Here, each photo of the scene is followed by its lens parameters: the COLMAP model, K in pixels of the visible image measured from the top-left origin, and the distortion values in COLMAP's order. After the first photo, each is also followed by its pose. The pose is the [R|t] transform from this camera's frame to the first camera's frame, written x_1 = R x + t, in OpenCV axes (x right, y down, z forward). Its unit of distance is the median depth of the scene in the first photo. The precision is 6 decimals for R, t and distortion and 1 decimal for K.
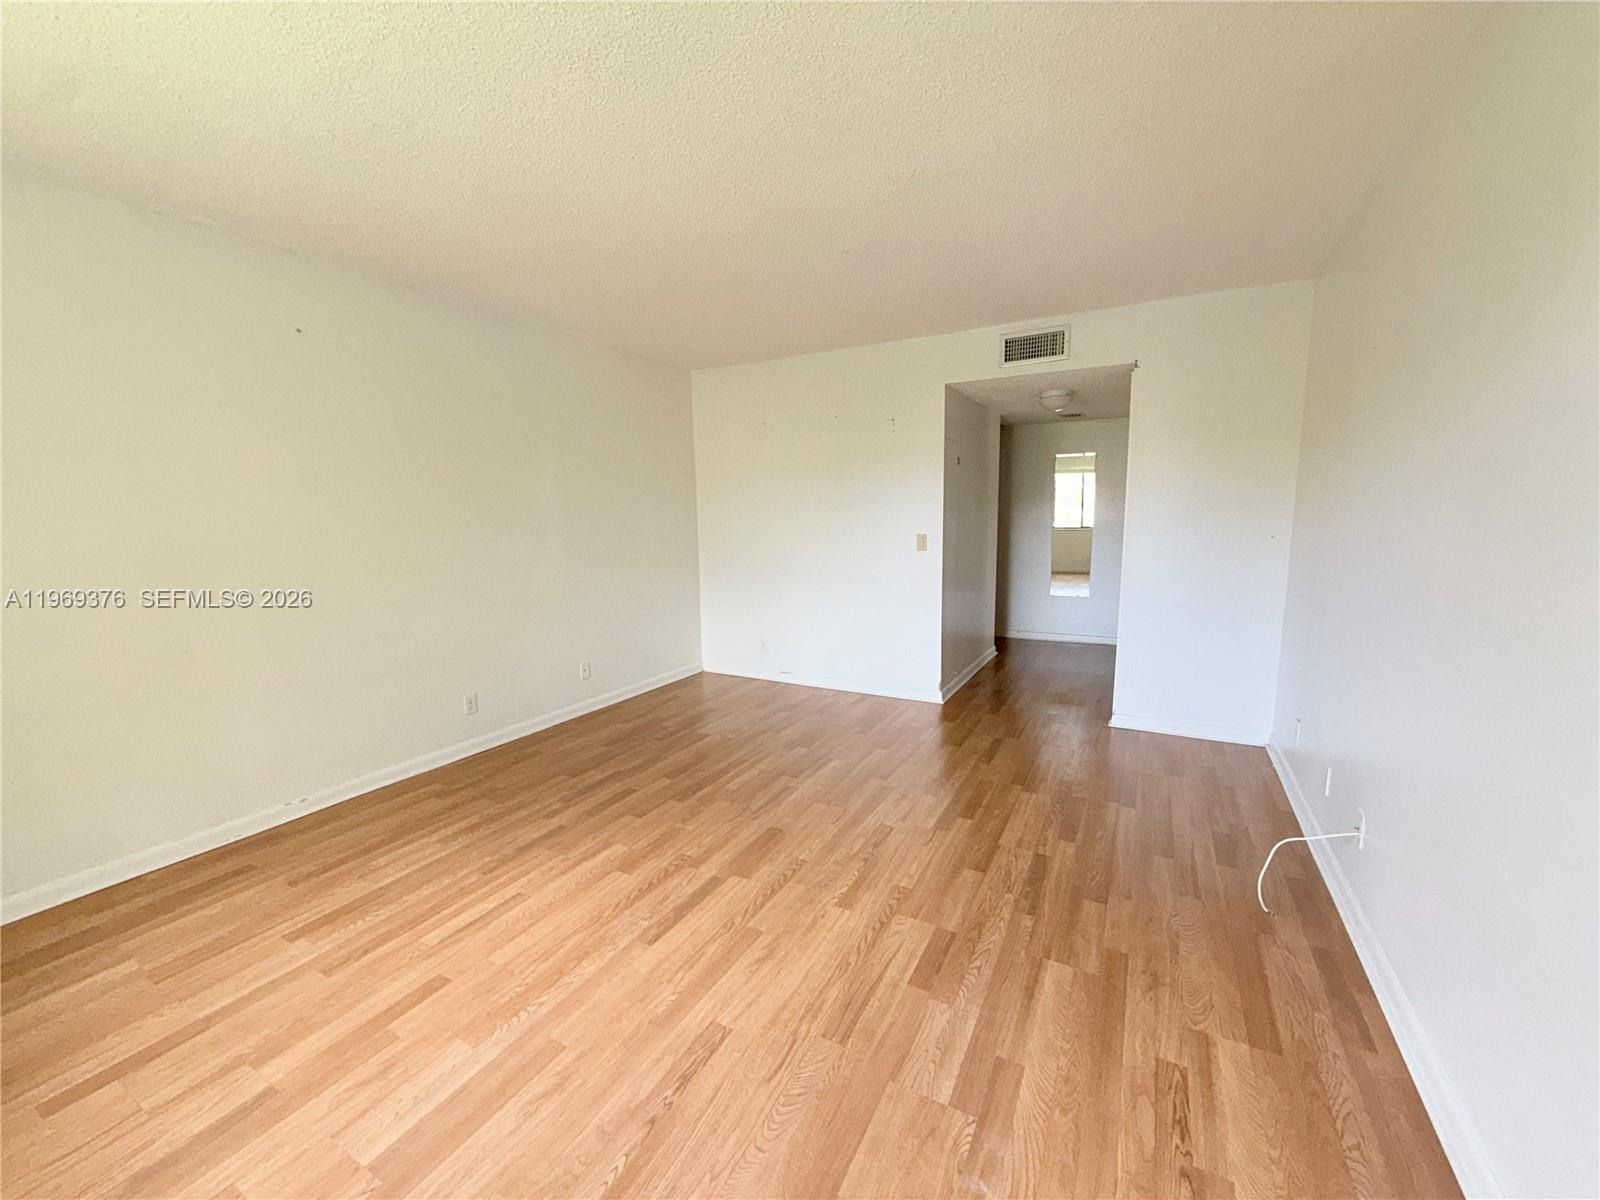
lens RADIAL K [[638.4, 0, 795.3], [0, 638.4, 602.5], [0, 0, 1]] dist [0.000170, 0.000037]
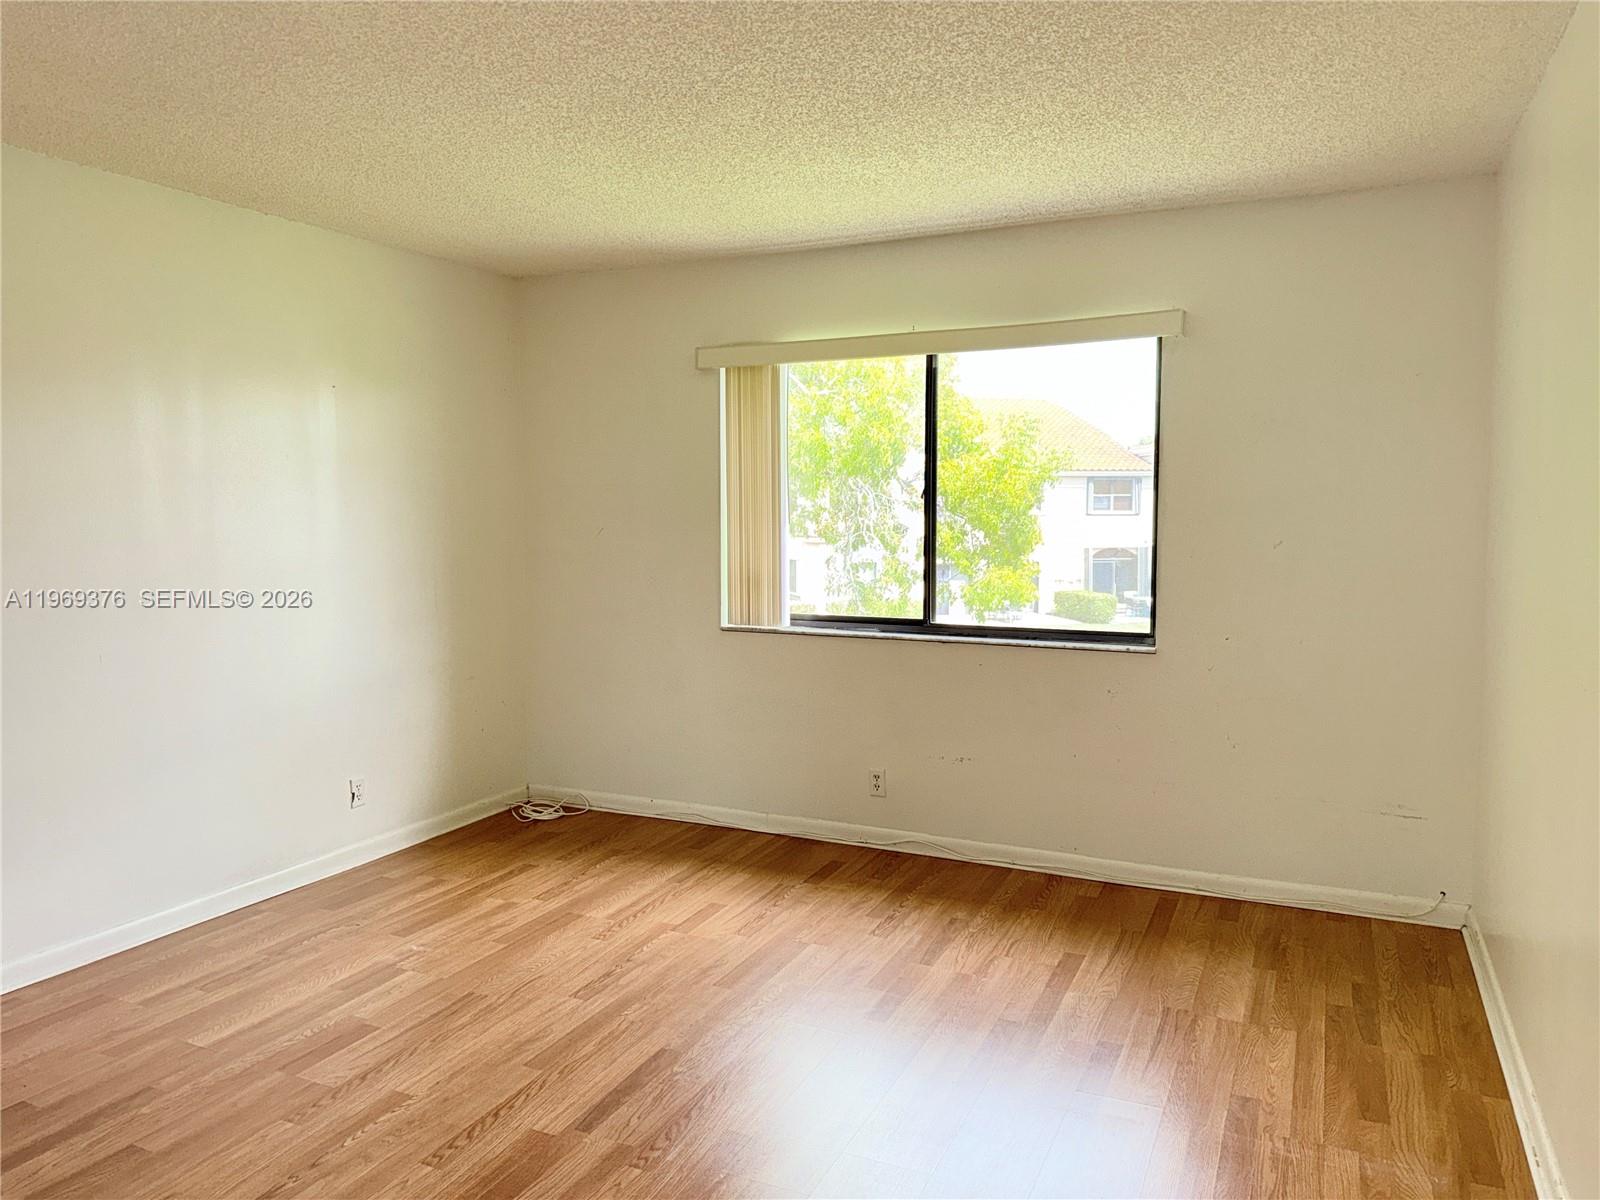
lens RADIAL K [[1133.9, 0, 796.3], [0, 1133.9, 573.9], [0, 0, 1]] dist [0.071188, -0.090247]
pose [[-0.997647, 0.020833, -0.065314, -0.276941], [0.007100, 0.978985, 0.203808, -0.331072], [0.068188, 0.202865, -0.976830, 2.059957]]
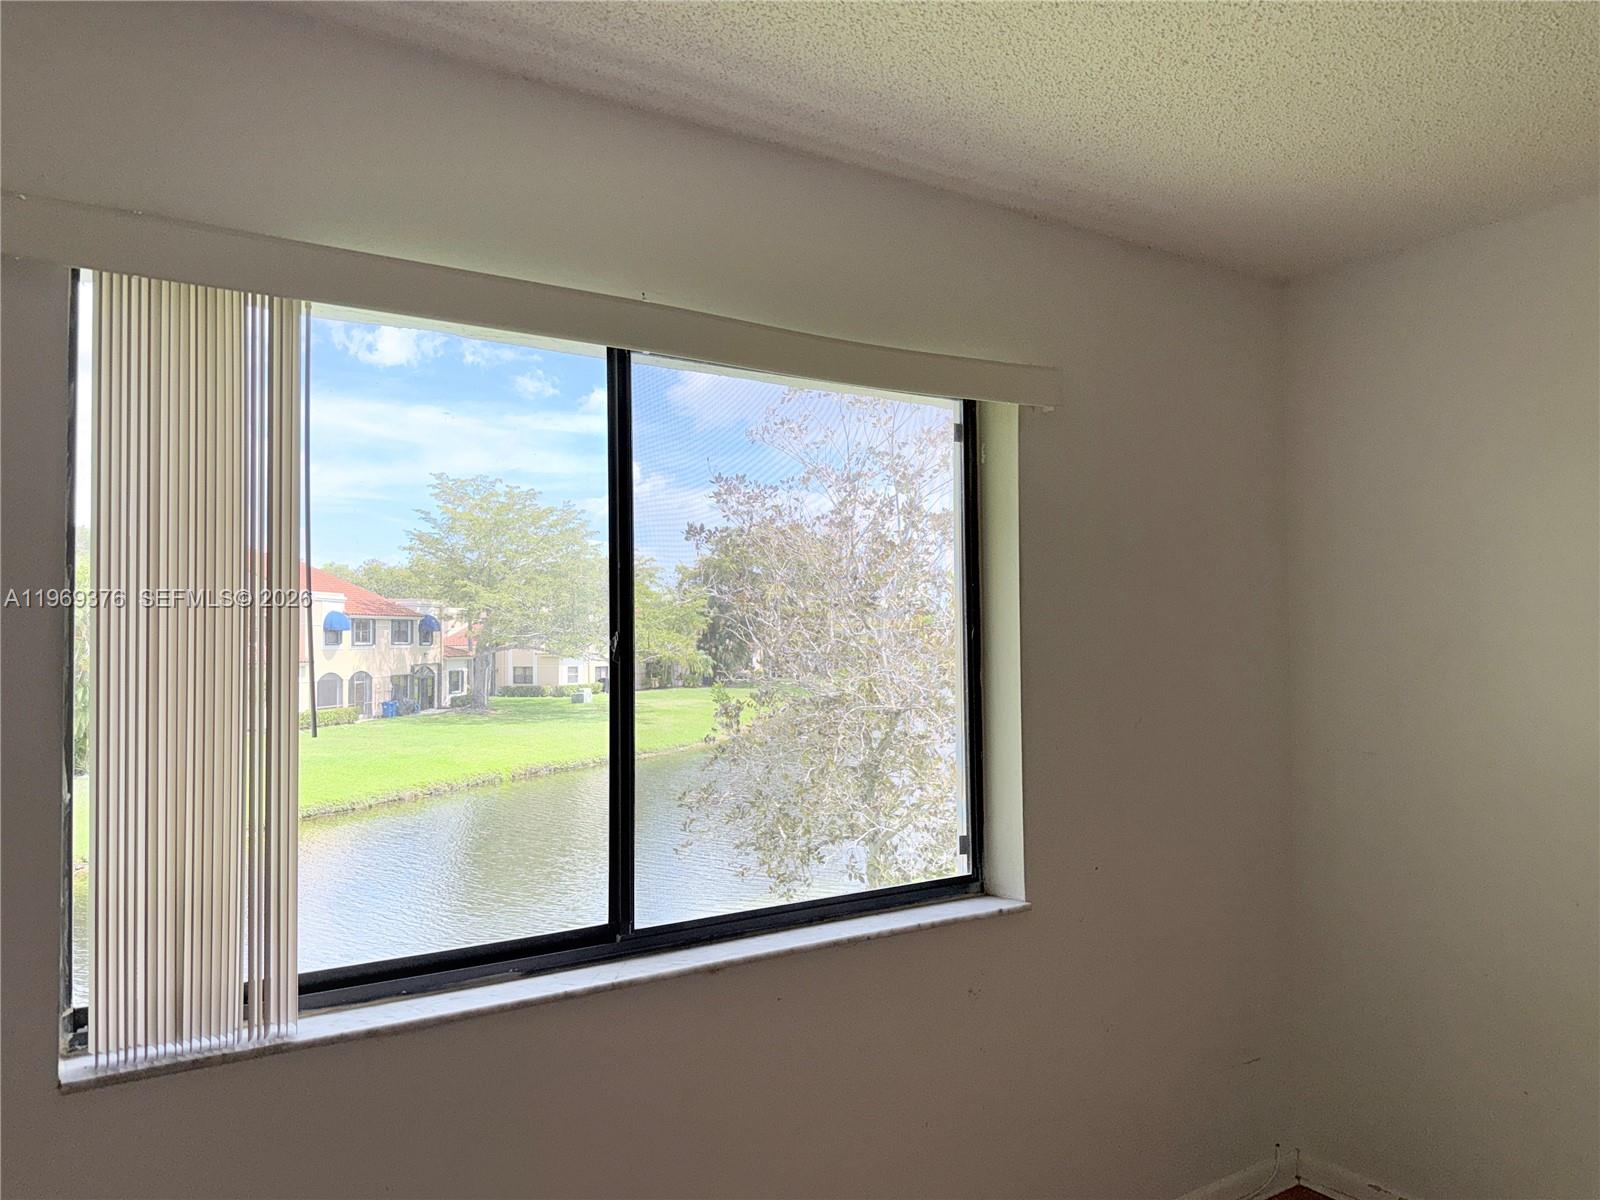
lens RADIAL K [[1118.6, 0, 800.9], [0, 1118.6, 608.9], [0, 0, 1]] dist [0.135652, -0.205782]
pose [[-0.465109, -0.004260, -0.885243, 0.136334], [-0.111682, 0.992281, 0.053902, -0.162311], [0.878180, 0.123936, -0.461995, 0.627368]]
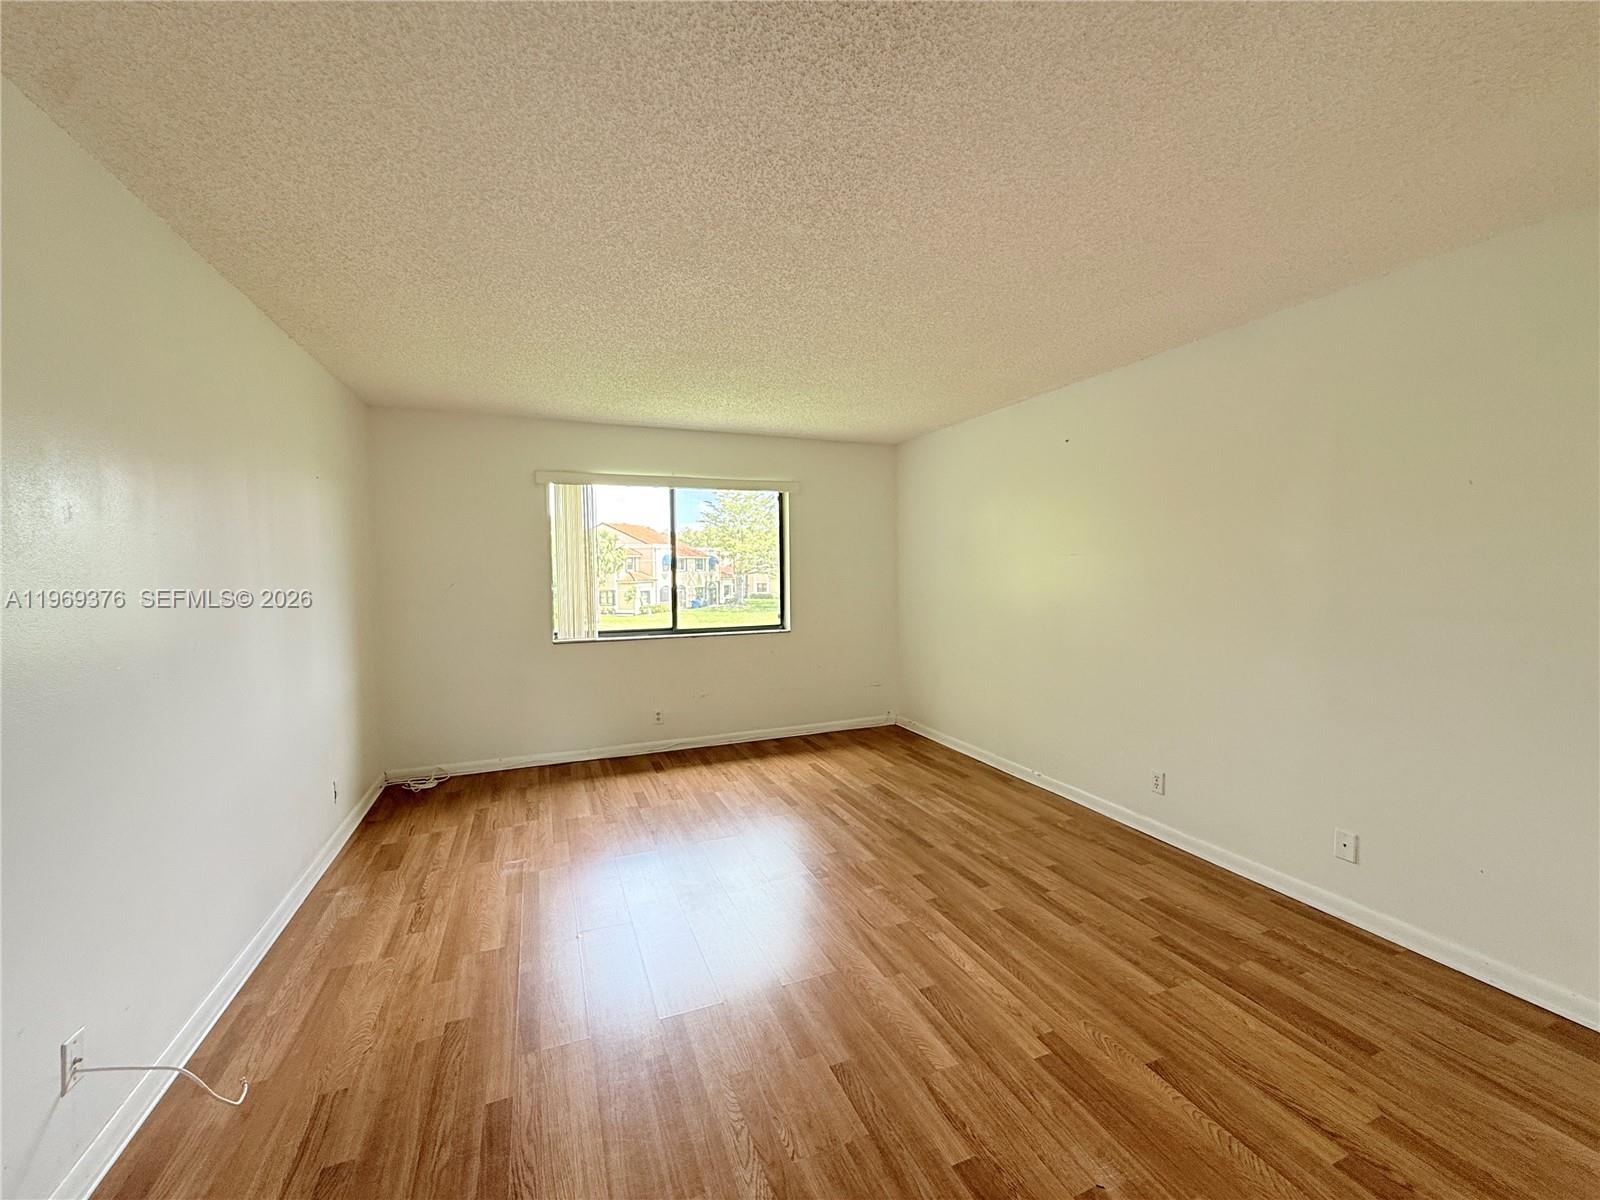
lens RADIAL K [[632.7, 0, 795.8], [0, 632.7, 604.5], [0, 0, 1]] dist [0.000110, -0.000053]
pose [[-0.627290, 0.063572, -0.776187, 0.791867], [-0.093231, 0.983365, 0.155887, -0.289374], [0.773186, 0.170151, -0.610928, 1.736531]]
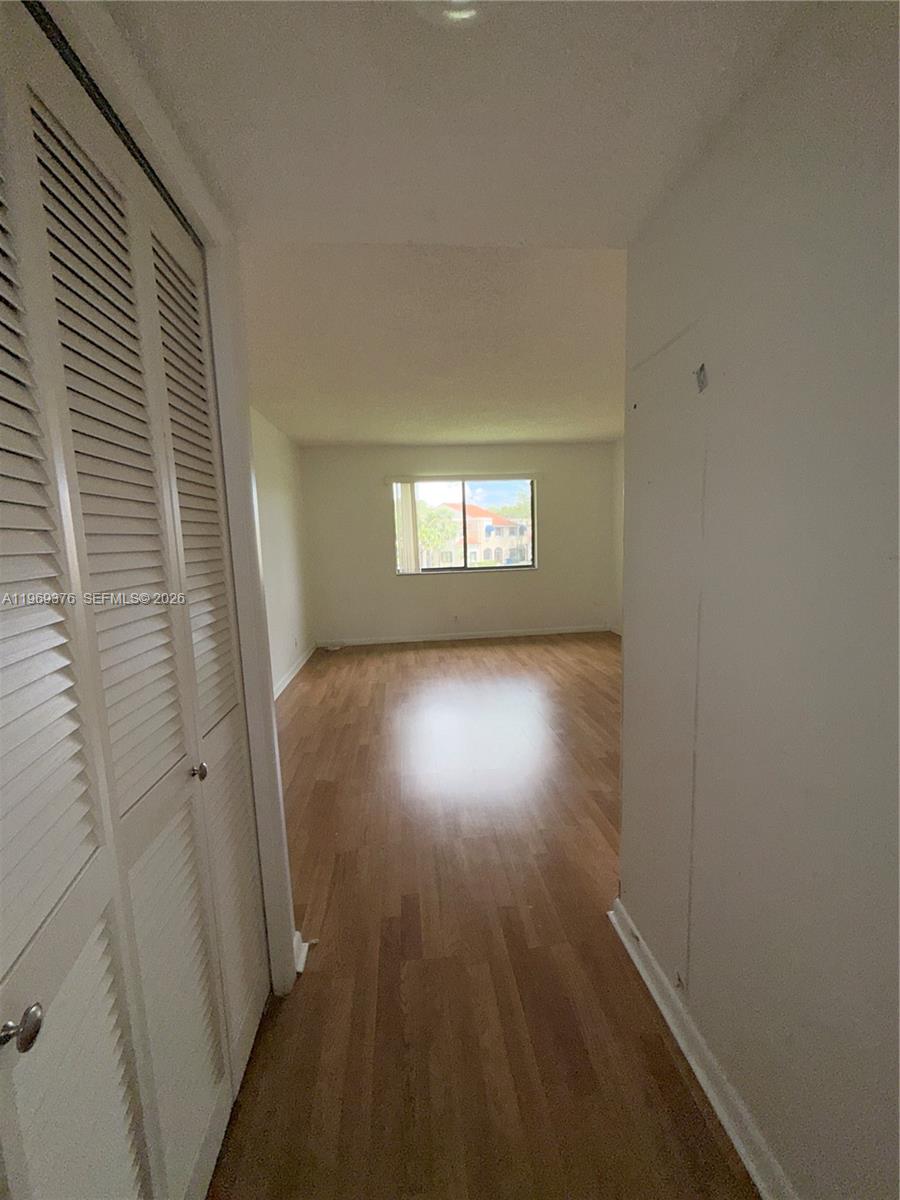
lens RADIAL K [[474.5, 0, 450.0], [0, 474.5, 600.0], [0, 0, 1]] dist [0.000110, -0.000053]
pose [[-0.820141, 0.115201, -0.560444, 0.986724], [-0.036971, 0.966804, 0.252832, -0.330469], [0.570966, 0.228078, -0.788656, 2.234482]]
